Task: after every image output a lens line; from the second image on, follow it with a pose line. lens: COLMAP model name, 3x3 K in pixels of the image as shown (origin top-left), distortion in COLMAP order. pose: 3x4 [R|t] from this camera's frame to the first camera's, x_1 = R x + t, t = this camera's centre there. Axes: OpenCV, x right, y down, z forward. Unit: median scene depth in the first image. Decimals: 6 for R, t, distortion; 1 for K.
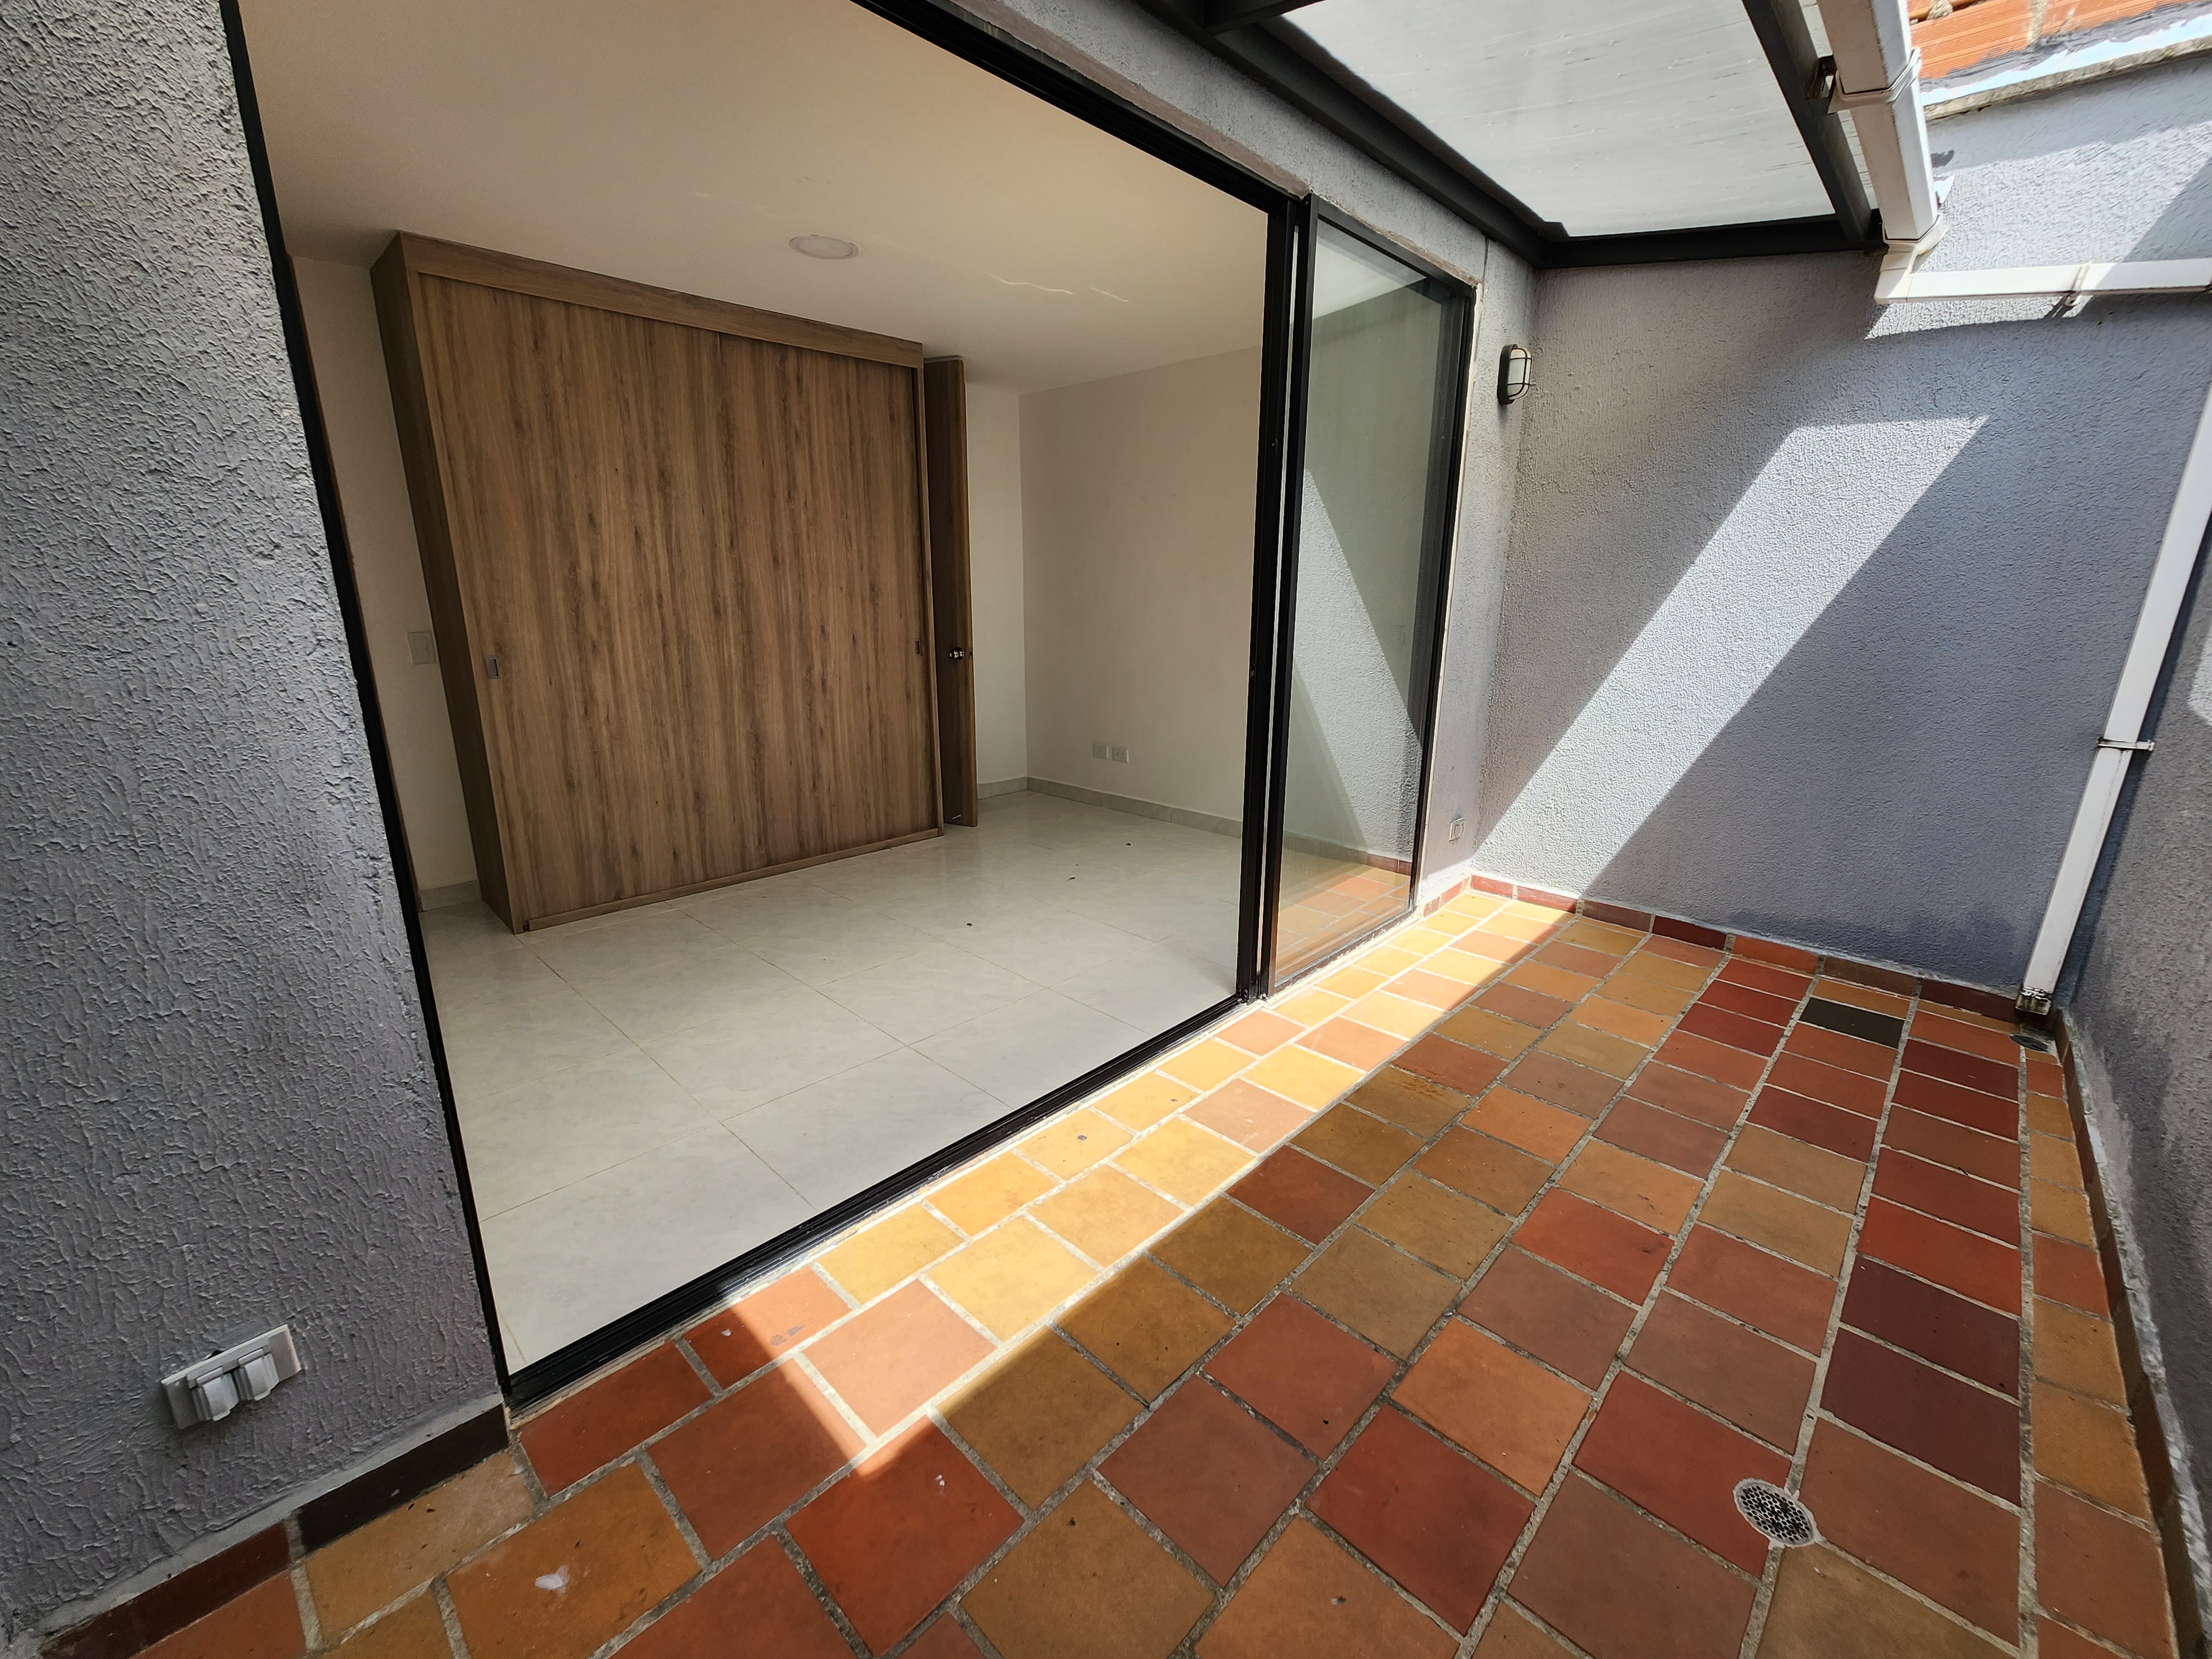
lens RADIAL K [[913.6, 0, 1108.2], [0, 913.6, 817.3], [0, 0, 1]] dist [0.002973, -0.001774]
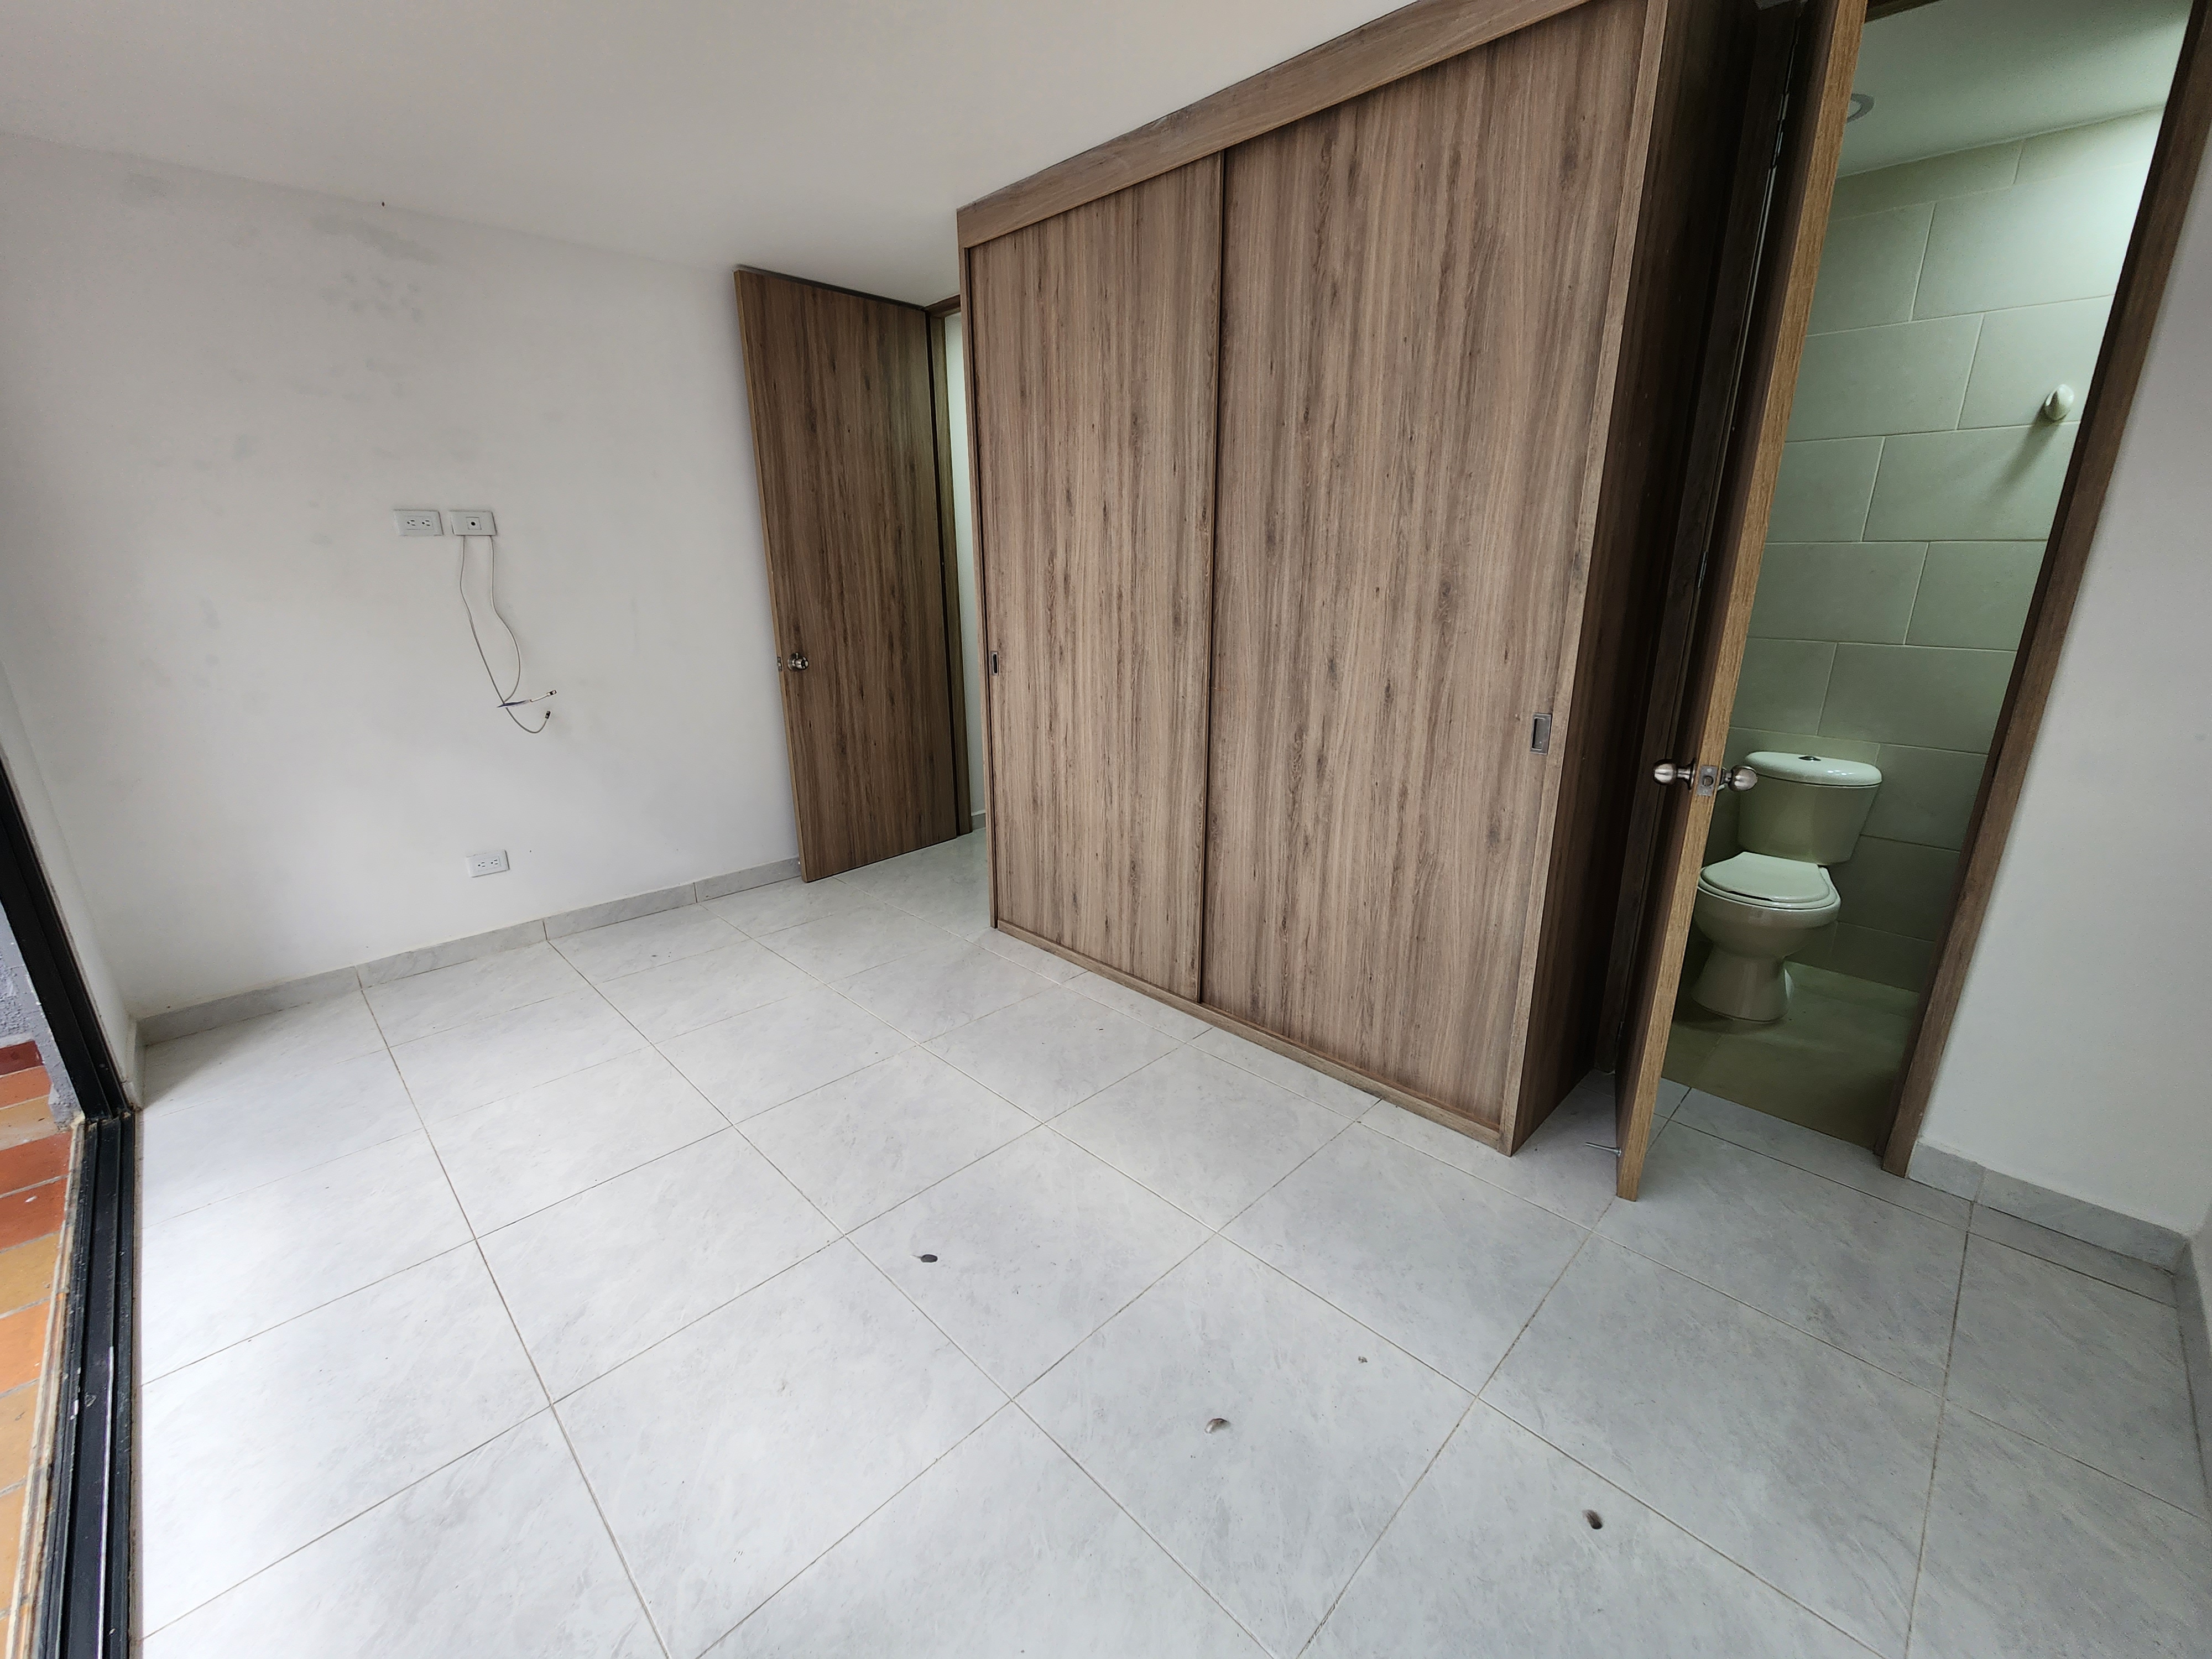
lens RADIAL K [[913.6, 0, 1107.1], [0, 913.6, 829.0], [0, 0, 1]] dist [0.002973, -0.001774]
pose [[-0.021553, 0.285204, -0.958225, 0.258187], [-0.239070, 0.929171, 0.281933, -0.262801], [0.970763, 0.235159, 0.048157, 0.966615]]
